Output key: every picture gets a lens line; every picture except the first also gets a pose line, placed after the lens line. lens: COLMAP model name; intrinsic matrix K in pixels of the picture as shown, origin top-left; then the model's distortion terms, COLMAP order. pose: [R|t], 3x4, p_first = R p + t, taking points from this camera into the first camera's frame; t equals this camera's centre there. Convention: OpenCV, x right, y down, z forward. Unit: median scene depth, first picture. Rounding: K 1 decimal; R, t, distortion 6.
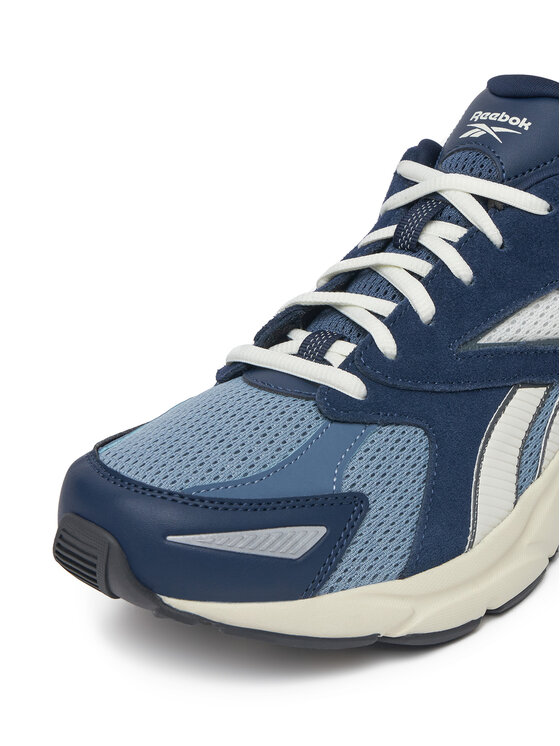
lens RADIAL K [[1358.4, 0, 280.0], [0, 1358.4, 373.0], [0, 0, 1]] dist [-0.193406, 0.217609]
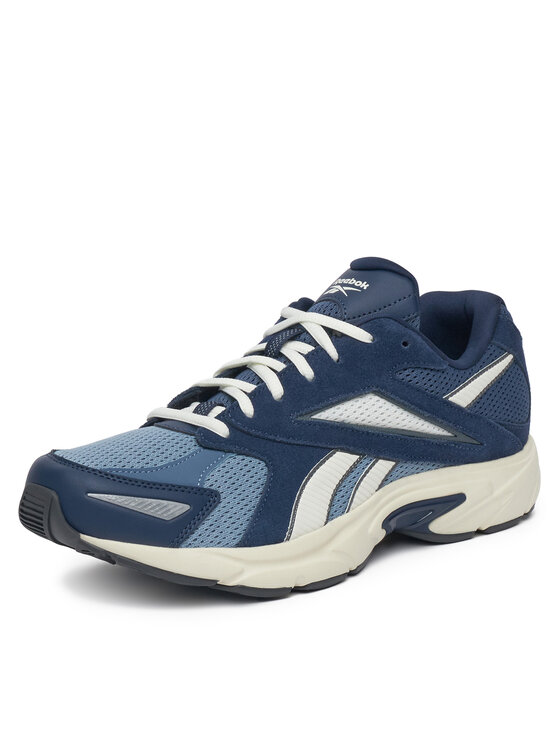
lens RADIAL K [[1358.4, 0, 280.0], [0, 1358.4, 373.0], [0, 0, 1]] dist [-0.193406, 0.217609]
pose [[0.996086, 0.087638, -0.011489, 0.131100], [-0.088281, 0.980052, -0.178057, 0.214086], [-0.004345, 0.178375, 0.983953, -0.535076]]
